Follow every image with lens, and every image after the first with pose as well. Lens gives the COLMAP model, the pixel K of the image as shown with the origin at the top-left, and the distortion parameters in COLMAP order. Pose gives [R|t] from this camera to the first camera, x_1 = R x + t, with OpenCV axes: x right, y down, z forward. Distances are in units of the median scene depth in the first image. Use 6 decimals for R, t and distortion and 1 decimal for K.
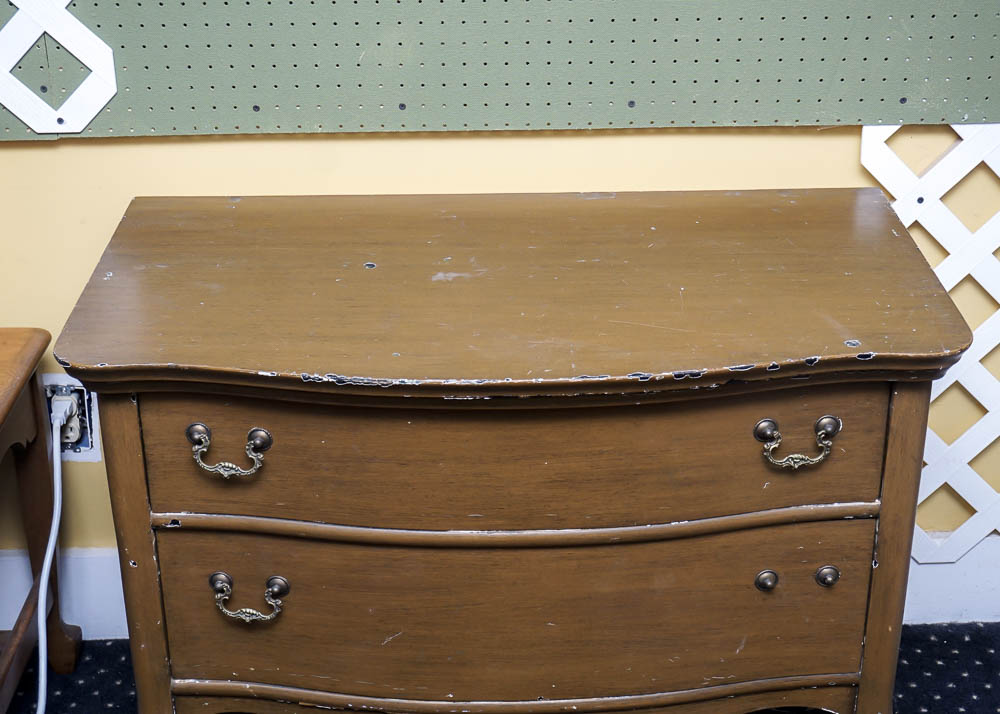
lens RADIAL K [[1413.9, 0, 498.4], [0, 1413.9, 350.9], [0, 0, 1]] dist [0.037562, 0.000000]
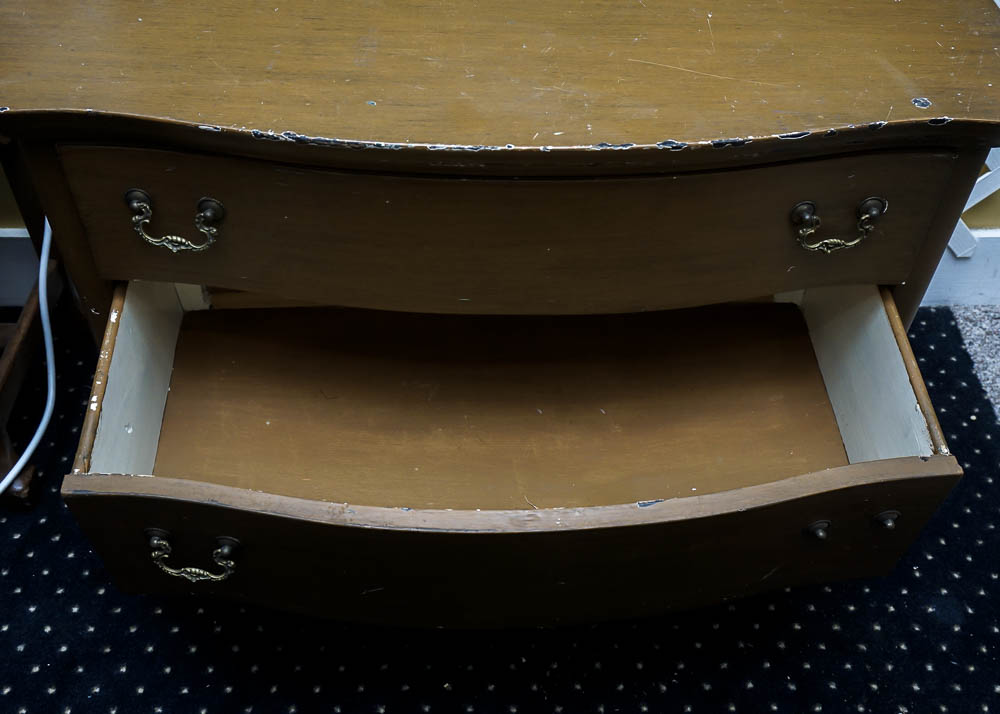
lens RADIAL K [[807.5, 0, 502.9], [0, 807.5, 367.2], [0, 0, 1]] dist [-0.006735, 0.006486]
pose [[0.999124, 0.010579, 0.040495, -0.014209], [-0.026520, 0.908534, 0.416968, -0.055999], [-0.032380, -0.417676, 0.908019, 0.520621]]
